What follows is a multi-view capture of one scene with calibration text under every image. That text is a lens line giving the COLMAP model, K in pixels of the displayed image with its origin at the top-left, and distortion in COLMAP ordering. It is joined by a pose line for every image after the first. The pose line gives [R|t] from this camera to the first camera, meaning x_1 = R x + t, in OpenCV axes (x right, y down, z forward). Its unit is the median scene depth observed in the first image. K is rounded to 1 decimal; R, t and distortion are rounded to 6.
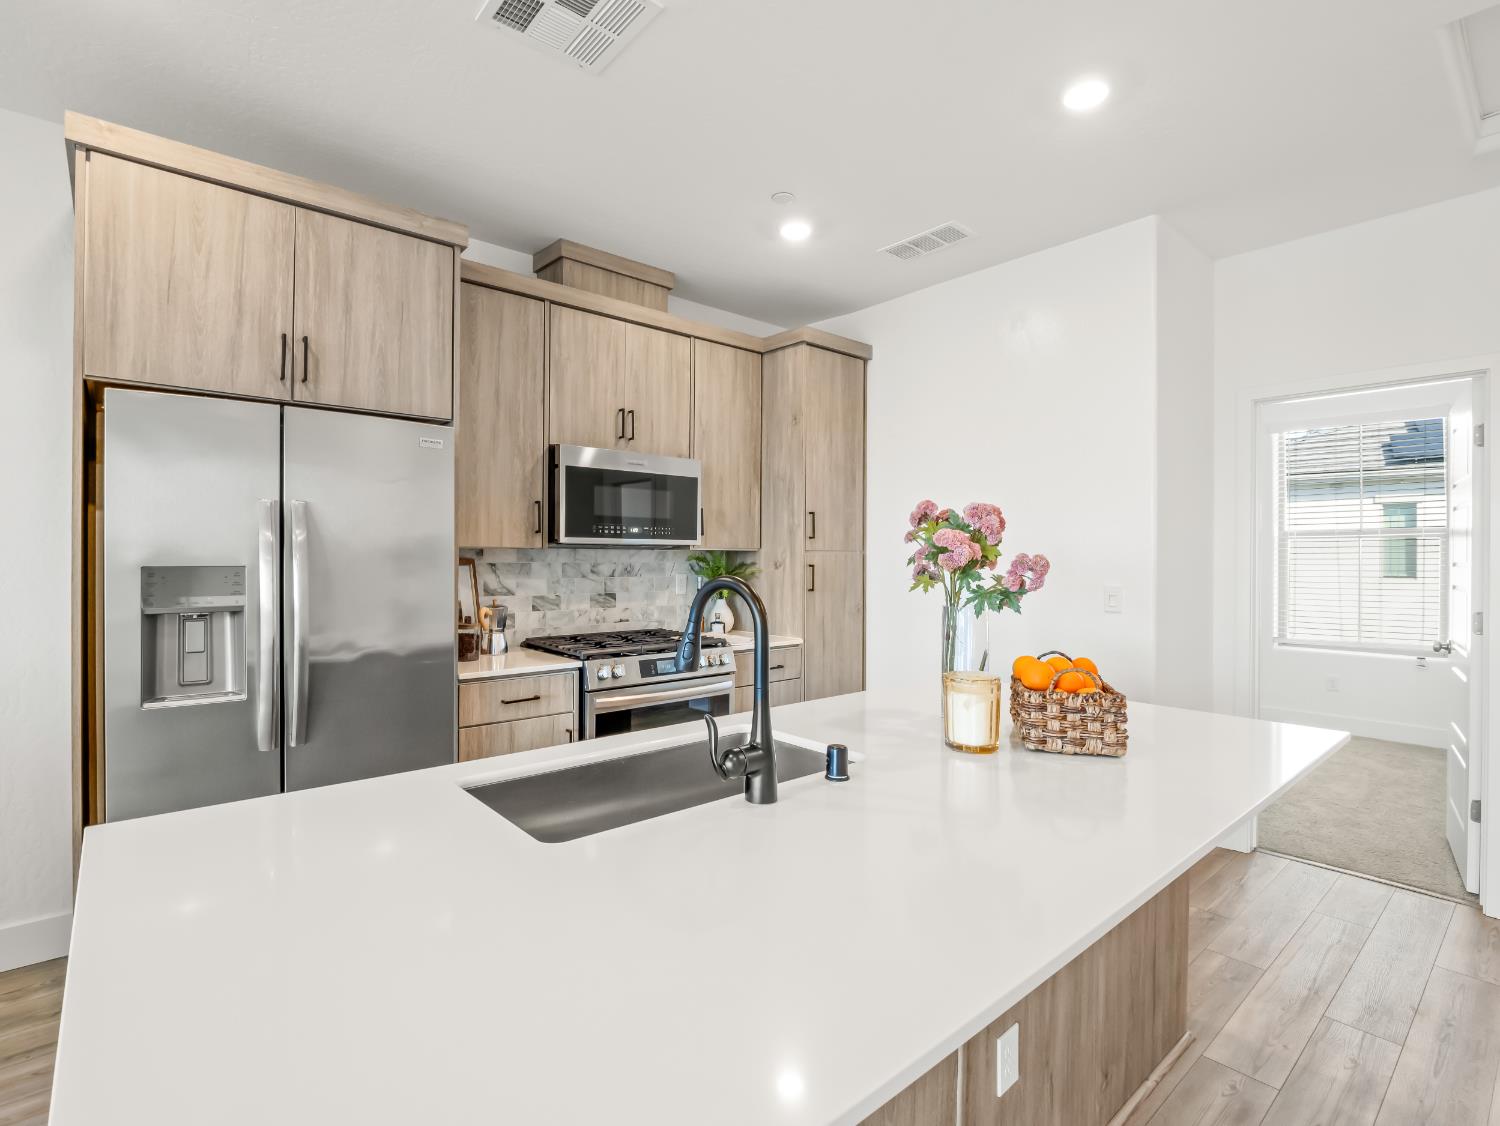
lens RADIAL K [[732.9, 0, 743.0], [0, 732.9, 558.3], [0, 0, 1]] dist [-0.013693, -0.000375]
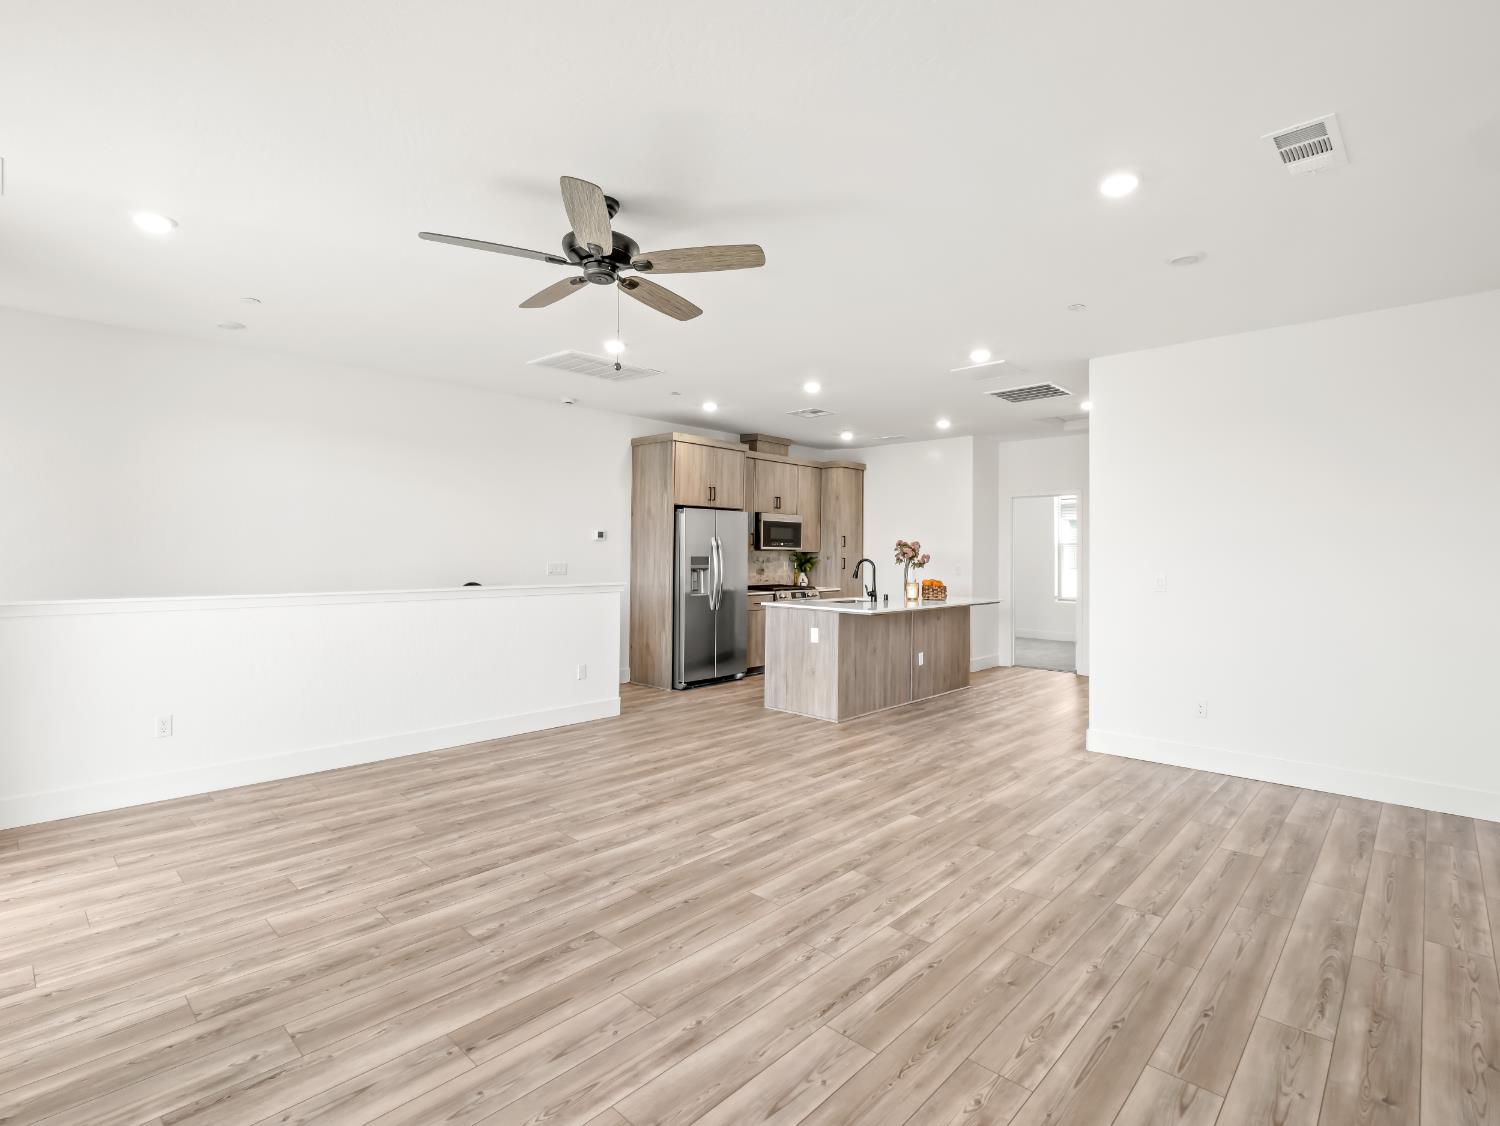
lens RADIAL K [[726.0, 0, 744.7], [0, 726.0, 552.7], [0, 0, 1]] dist [-0.001734, -0.011799]
pose [[0.994558, 0.005212, 0.104056, -0.580882], [-0.004832, 0.999981, -0.003904, 0.003259], [-0.104074, 0.003380, 0.994564, -1.638570]]
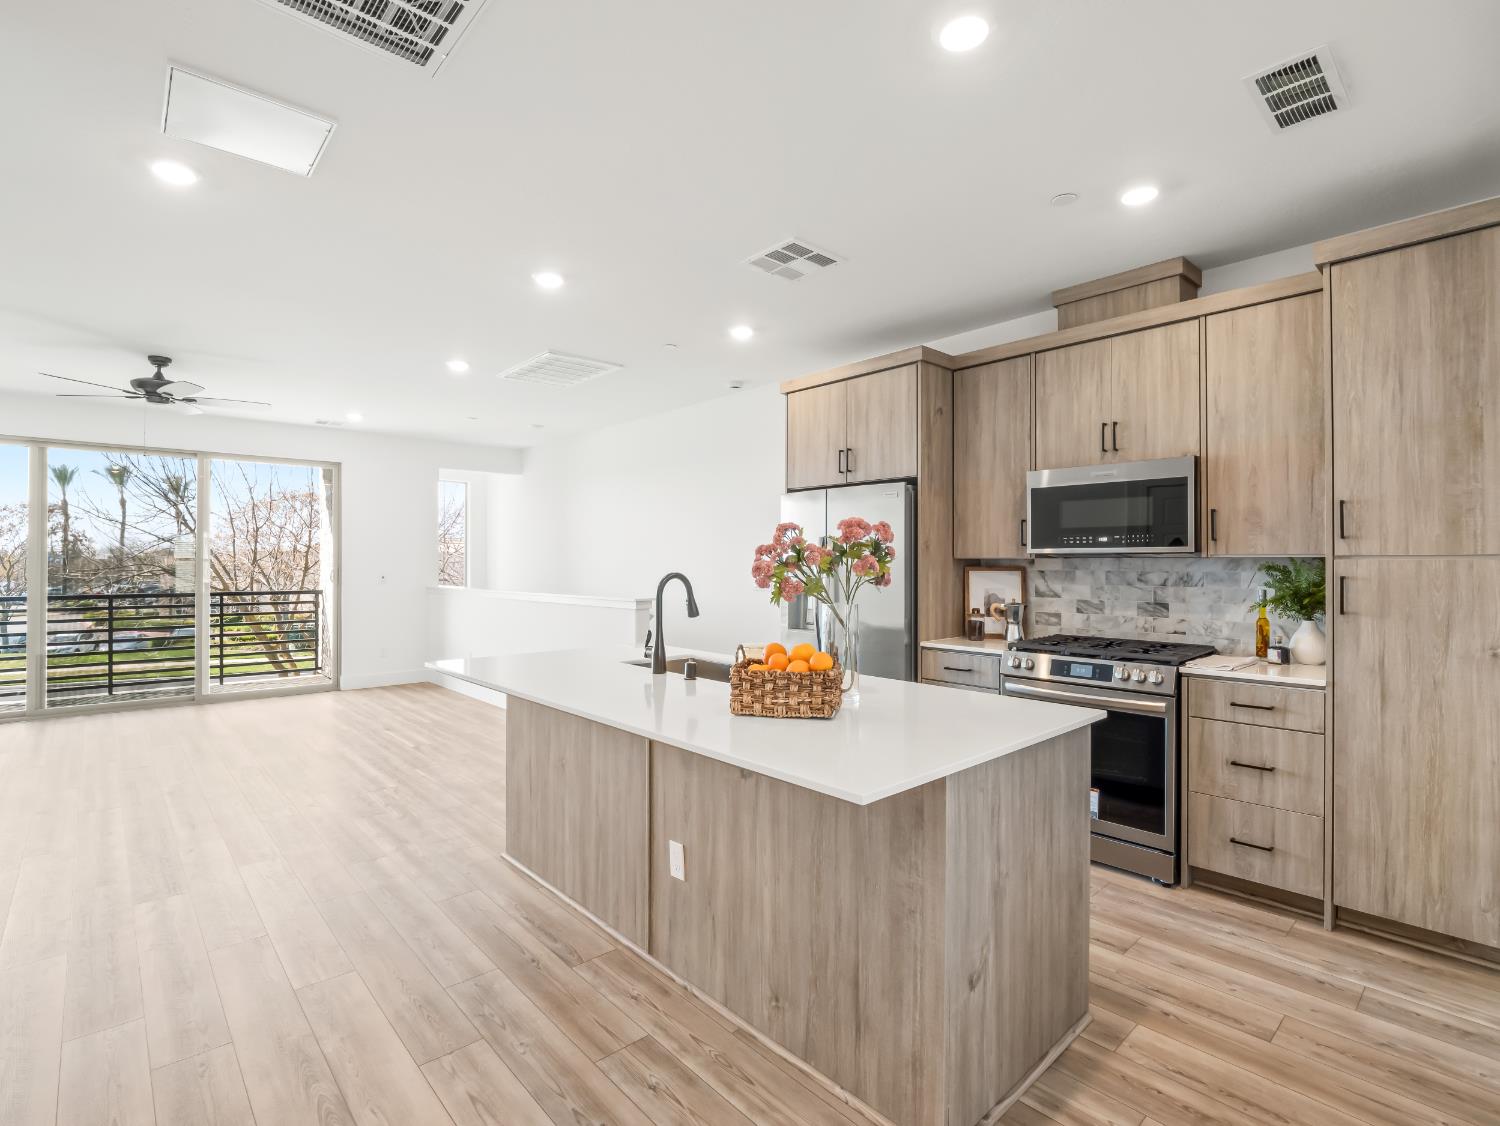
lens RADIAL K [[720.4, 0, 743.3], [0, 720.4, 563.0], [0, 0, 1]] dist [-0.002369, -0.010588]
pose [[0.026474, -0.006432, -0.999629, 0.908901], [-0.004653, 0.999968, -0.006558, 0.004263], [0.999639, 0.004825, 0.026444, 0.493009]]
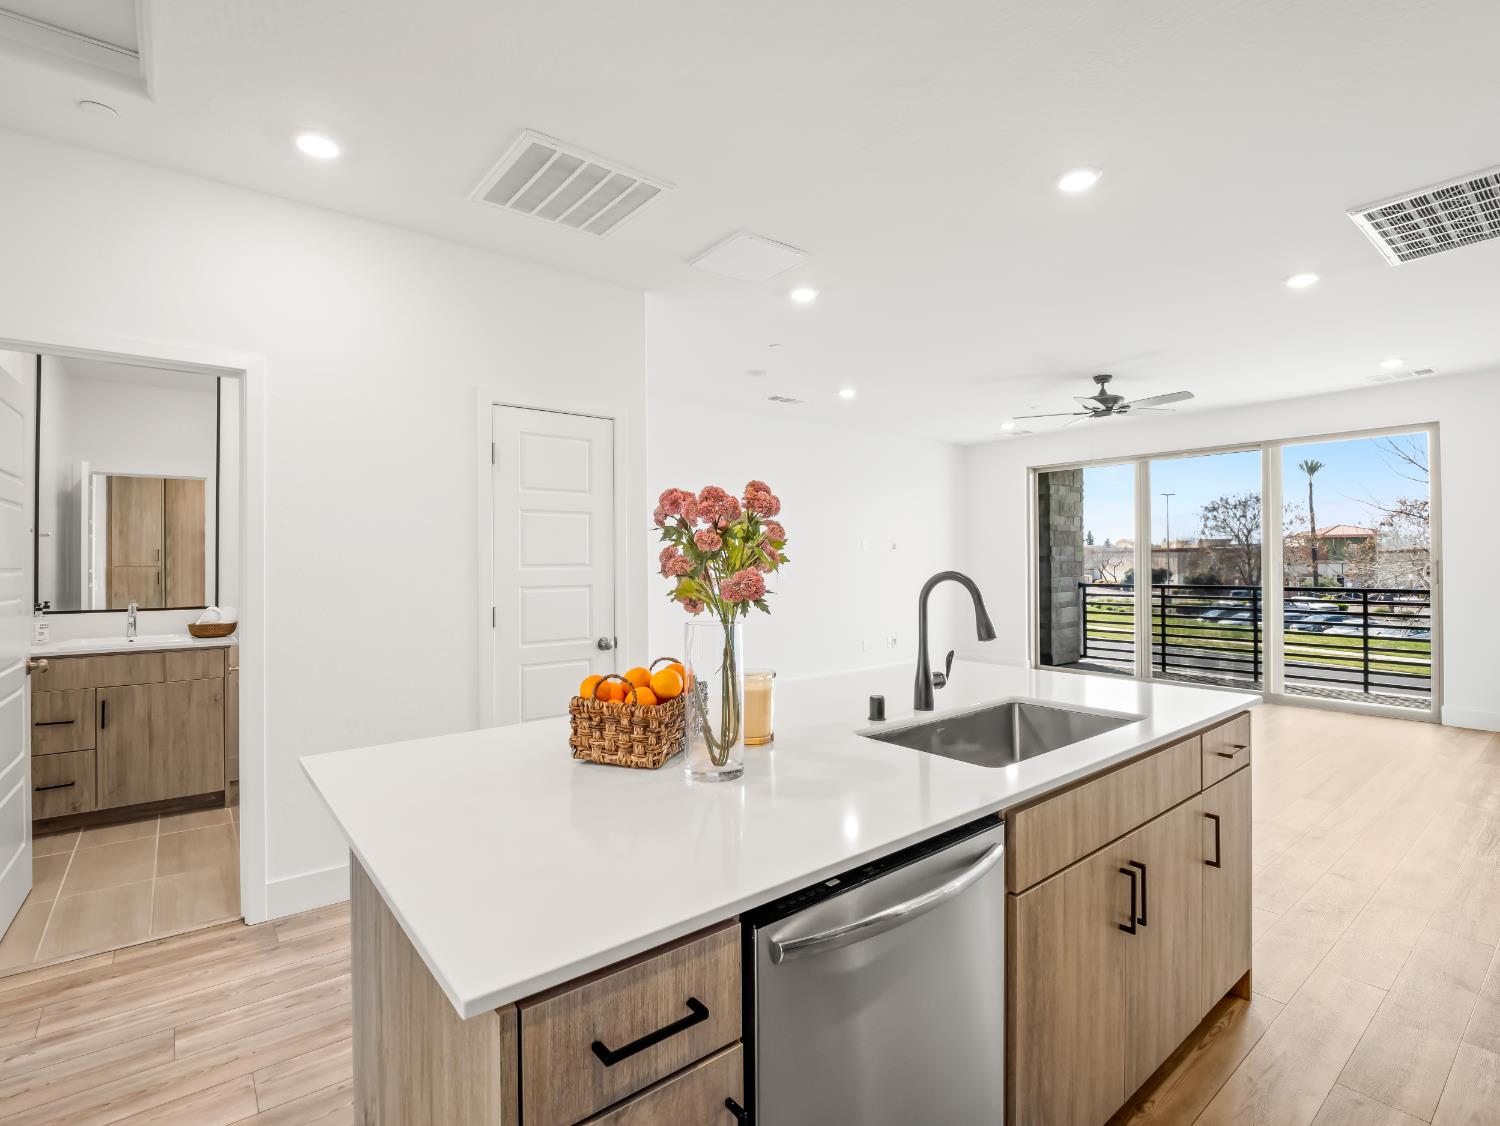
lens RADIAL K [[726.0, 0, 744.7], [0, 726.0, 552.7], [0, 0, 1]] dist [-0.001734, -0.011799]
pose [[-0.999408, 0.000765, 0.034387, 0.147338], [0.000588, 0.999986, -0.005168, -0.003570], [-0.034391, -0.005145, -0.999395, 1.071124]]
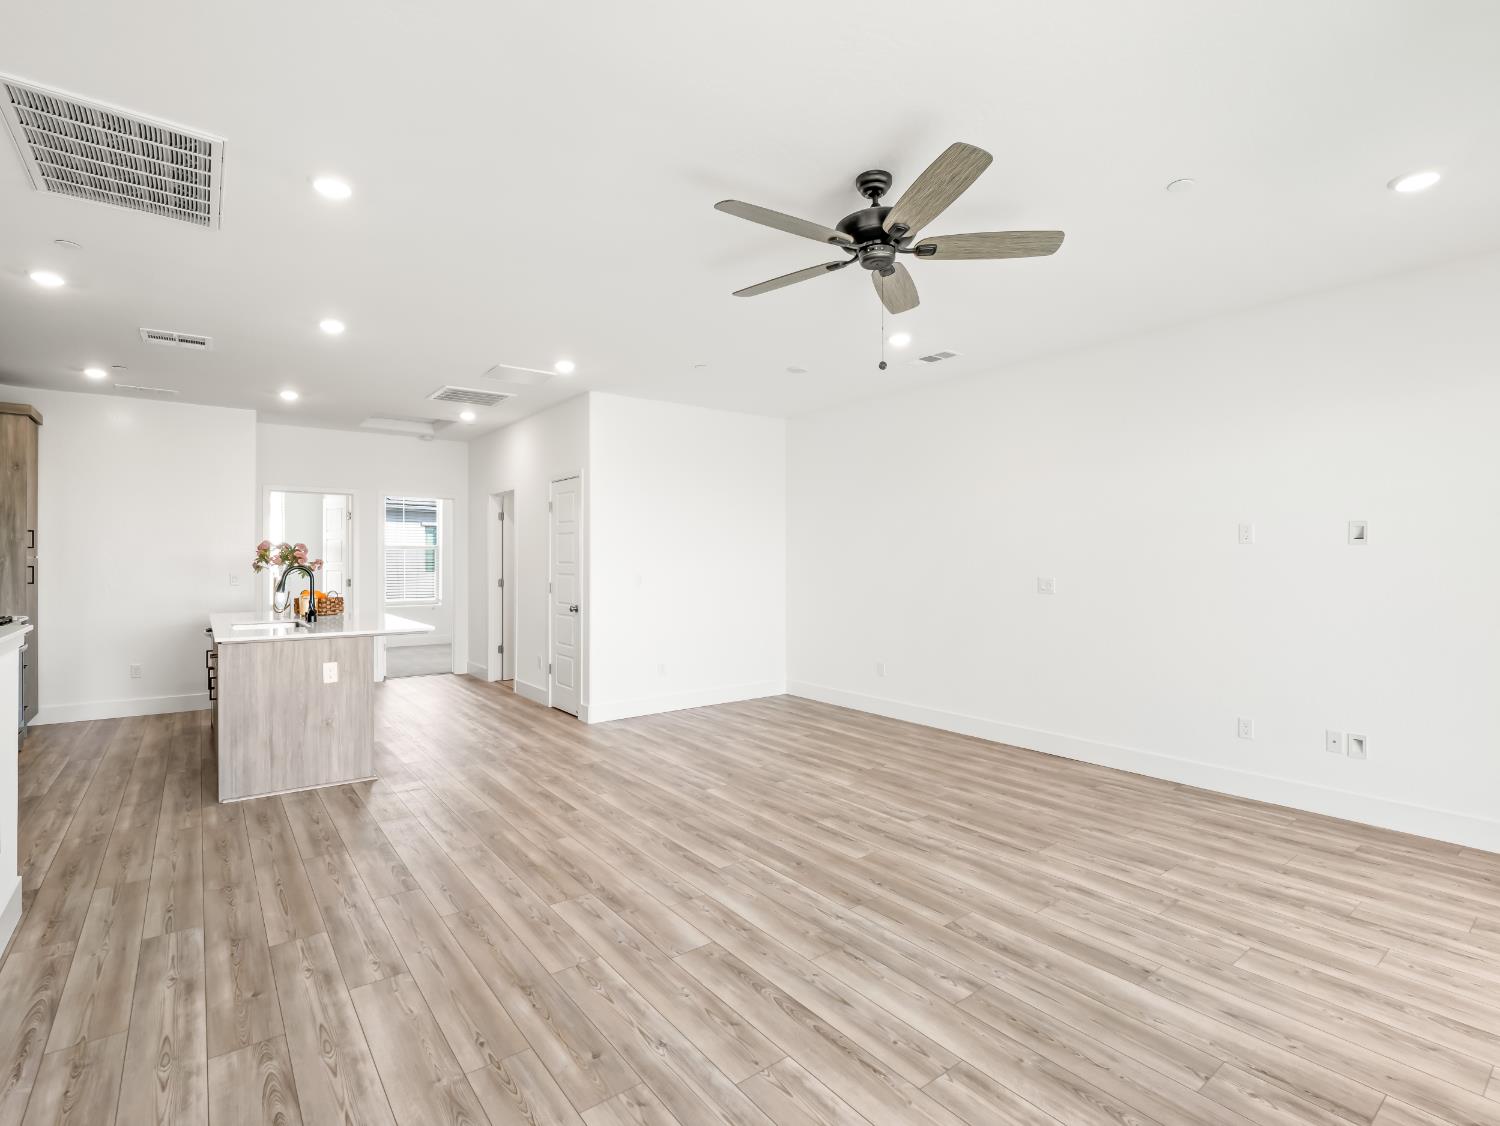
lens RADIAL K [[720.4, 0, 743.3], [0, 720.4, 563.0], [0, 0, 1]] dist [-0.002369, -0.010588]
pose [[0.058570, -0.008350, 0.998248, -1.507314], [0.003750, 0.999960, 0.008144, -0.002873], [-0.998276, 0.003266, 0.058599, -0.627114]]
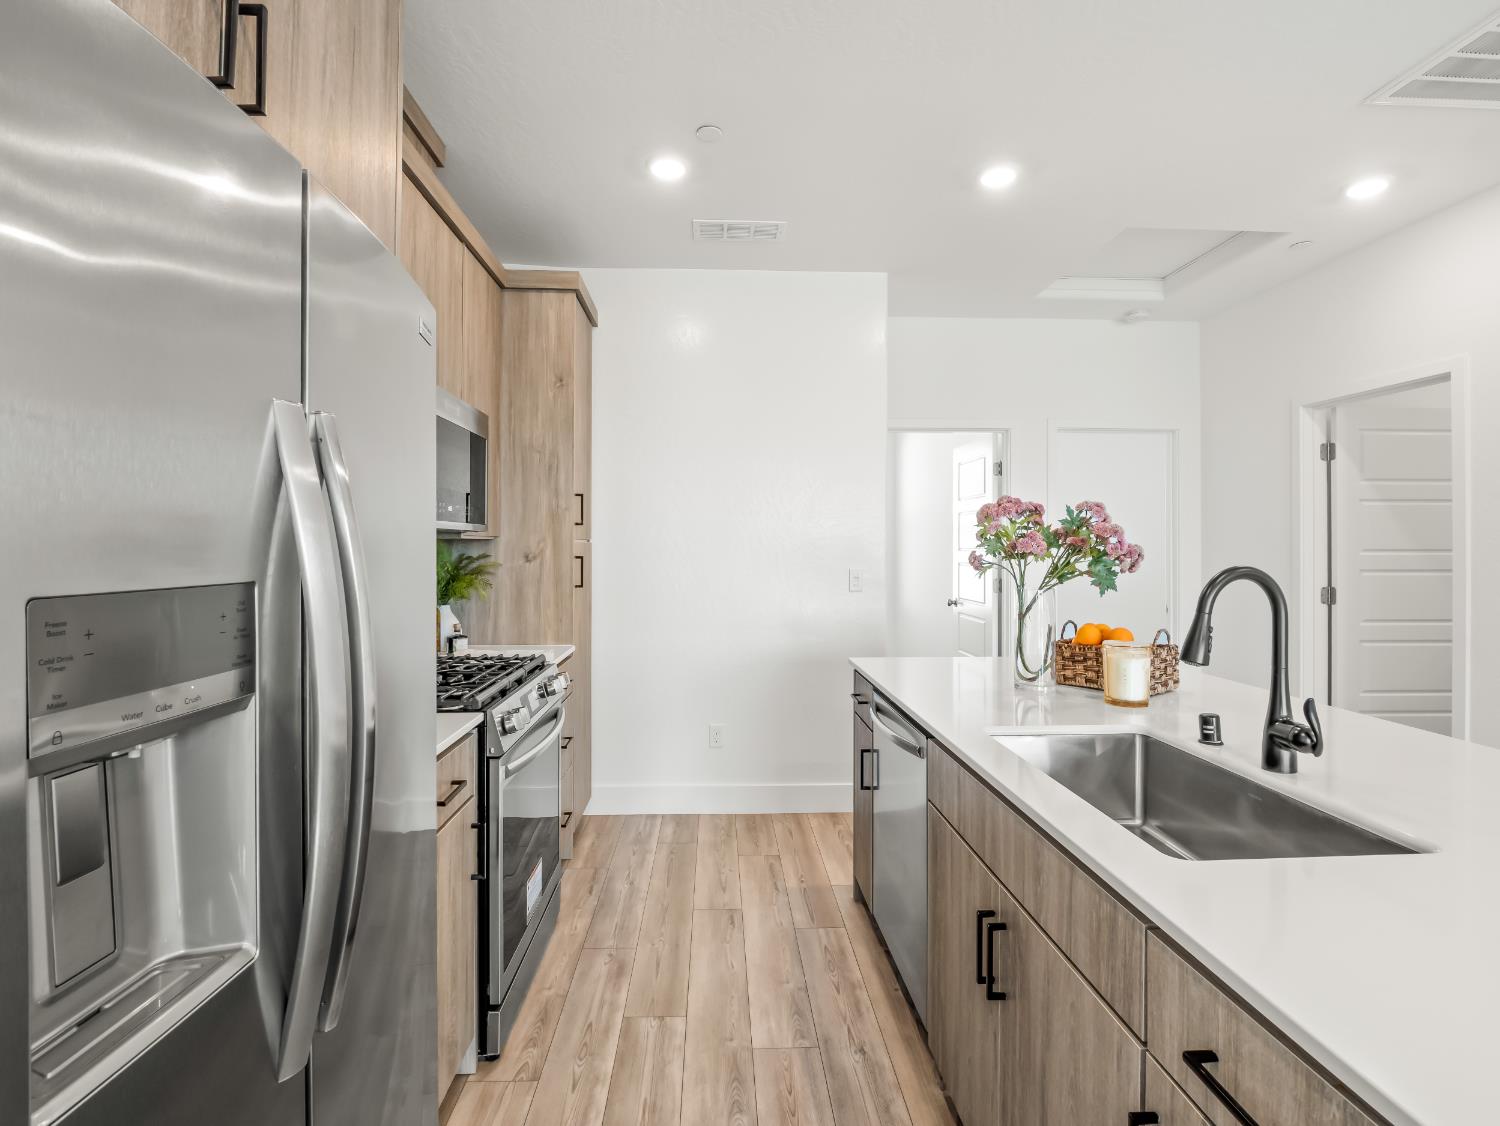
lens RADIAL K [[731.2, 0, 748.2], [0, 731.2, 543.2], [0, 0, 1]] dist [-0.015933, -0.001146]
pose [[0.614027, -0.002520, 0.789281, -0.540197], [0.006048, 0.999981, -0.001513, -0.004261], [-0.789262, 0.005702, 0.614030, 0.394154]]
